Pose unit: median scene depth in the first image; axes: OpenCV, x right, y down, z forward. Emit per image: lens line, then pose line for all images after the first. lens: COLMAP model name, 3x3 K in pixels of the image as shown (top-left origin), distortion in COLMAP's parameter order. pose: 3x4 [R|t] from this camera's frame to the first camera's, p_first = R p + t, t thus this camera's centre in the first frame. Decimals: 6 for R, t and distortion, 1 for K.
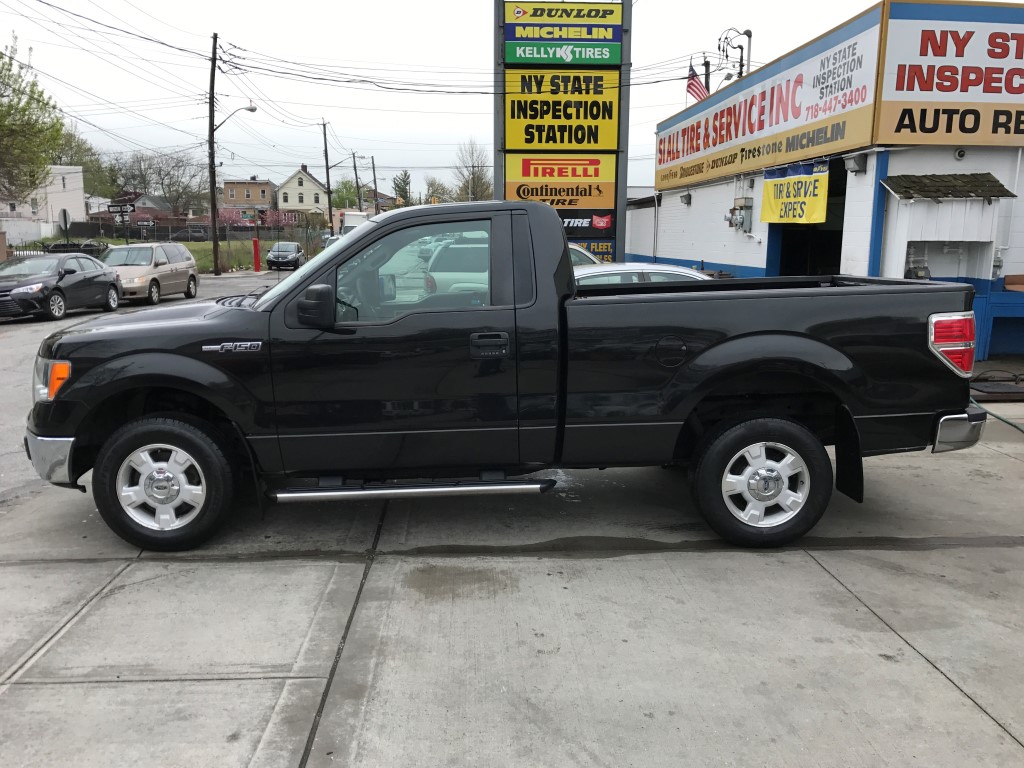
lens RADIAL K [[843.4, 0, 504.6], [0, 843.4, 384.4], [0, 0, 1]] dist [0.018308, -0.015308]
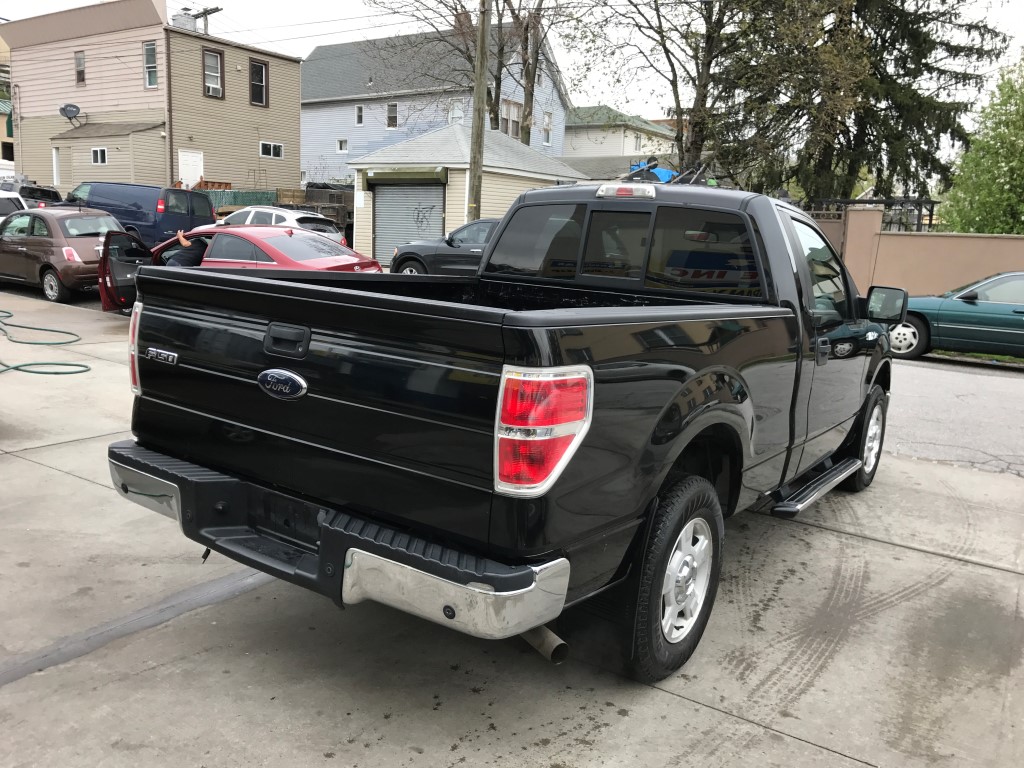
lens RADIAL K [[843.4, 0, 497.2], [0, 843.4, 372.6], [0, 0, 1]] dist [0.018308, -0.015308]
pose [[-0.596240, 0.099169, -0.796658, 1.030116], [-0.181483, 0.950003, 0.254084, -0.290254], [0.782024, 0.296075, -0.548432, 1.792189]]
